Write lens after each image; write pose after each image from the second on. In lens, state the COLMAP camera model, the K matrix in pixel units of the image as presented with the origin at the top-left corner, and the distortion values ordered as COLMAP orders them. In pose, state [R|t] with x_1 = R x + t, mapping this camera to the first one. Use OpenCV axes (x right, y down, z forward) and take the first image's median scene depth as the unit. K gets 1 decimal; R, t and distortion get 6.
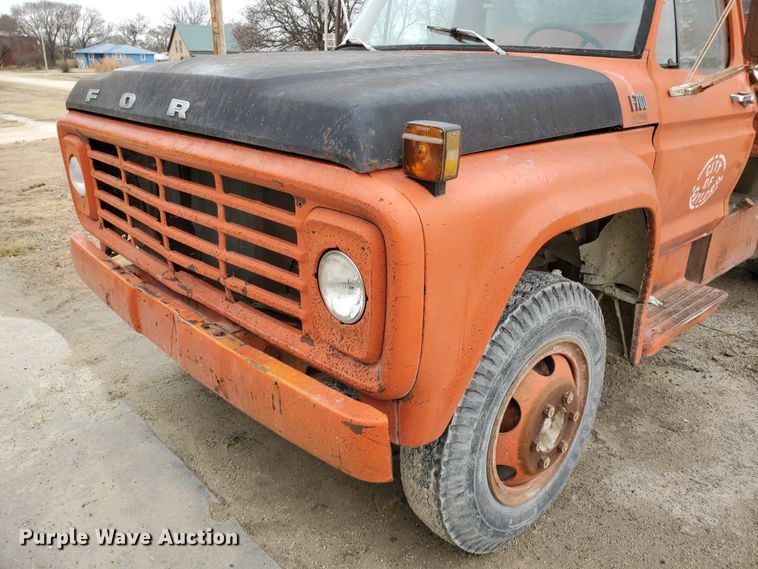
lens RADIAL K [[591.8, 0, 379.6], [0, 591.8, 277.4], [0, 0, 1]] dist [0.023654, -0.002942]
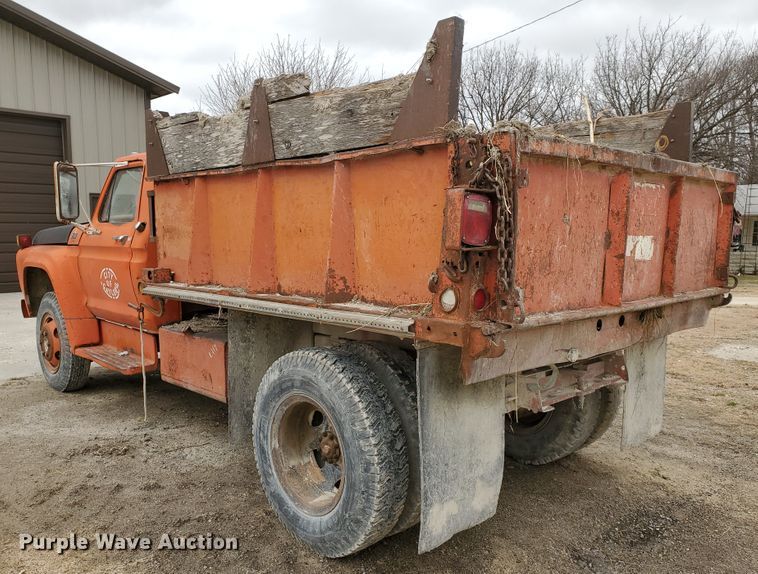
lens RADIAL K [[644.4, 0, 379.5], [0, 644.4, 311.4], [0, 0, 1]] dist [0.105997, -0.202236]
pose [[-0.000614, 0.111582, -0.993755, 2.254332], [-0.335052, 0.936293, 0.105337, -0.503807], [0.942199, 0.333025, 0.036811, 1.557540]]
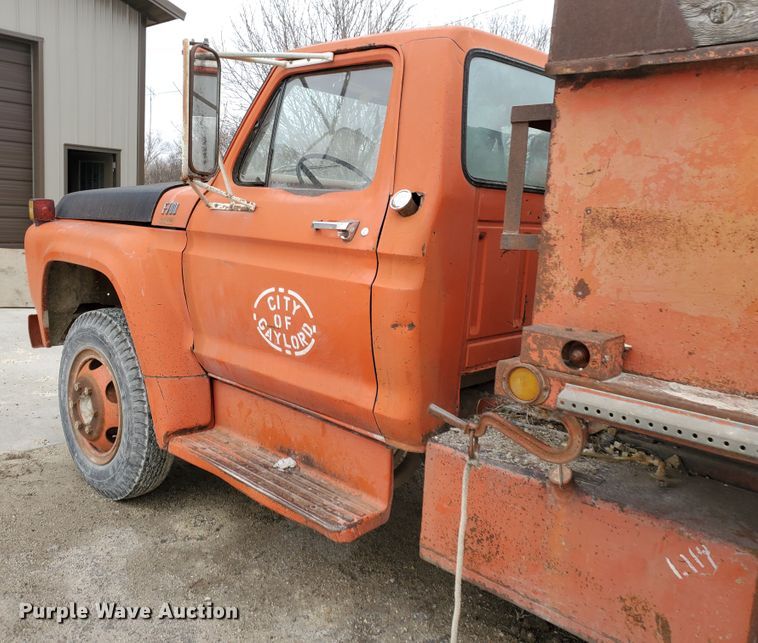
lens RADIAL K [[673.1, 0, 355.5], [0, 673.1, 311.1], [0, 0, 1]] dist [0.059106, -0.102800]
pose [[0.043515, 0.140509, -0.989123, 1.320018], [-0.385508, 0.915743, 0.113125, -0.285155], [0.921678, 0.376393, 0.094015, 0.913192]]
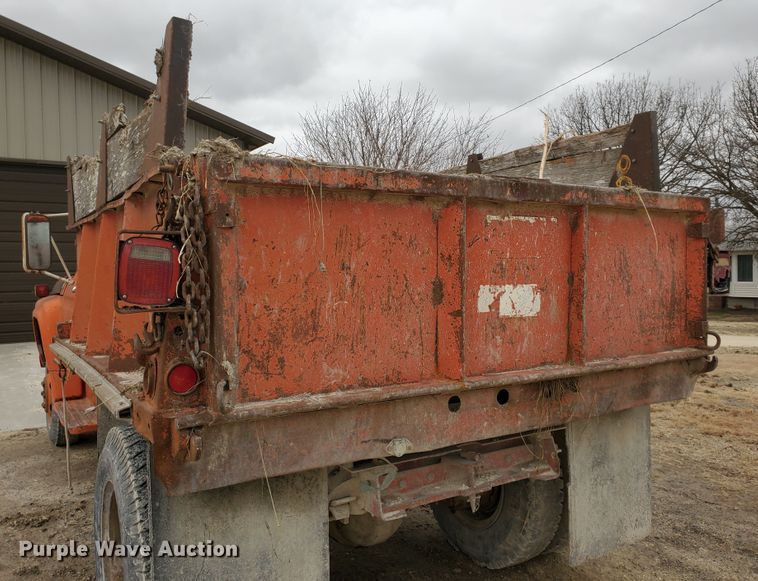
lens RADIAL K [[653.7, 0, 399.0], [0, 653.7, 284.8], [0, 0, 1]] dist [0.030560, -0.003926]
pose [[-0.191620, 0.011840, -0.981398, 2.007943], [-0.314444, 0.946479, 0.072814, -0.658398], [0.929735, 0.322547, -0.177641, 1.954924]]
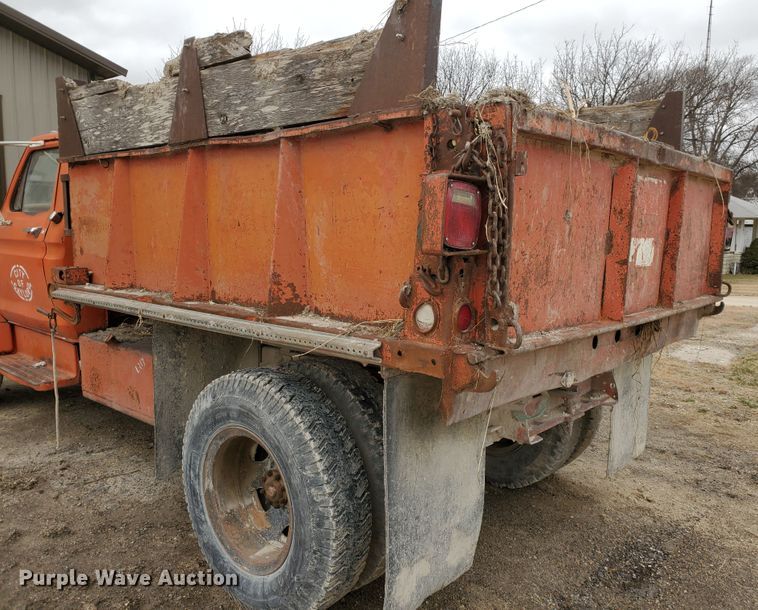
lens RADIAL K [[640.1, 0, 406.7], [0, 640.1, 306.7], [0, 0, 1]] dist [0.014405, 0.020358]
pose [[0.098739, 0.112741, -0.988706, 2.061768], [-0.347470, 0.934930, 0.071908, -0.509718], [0.932478, 0.336445, 0.131488, 1.562354]]
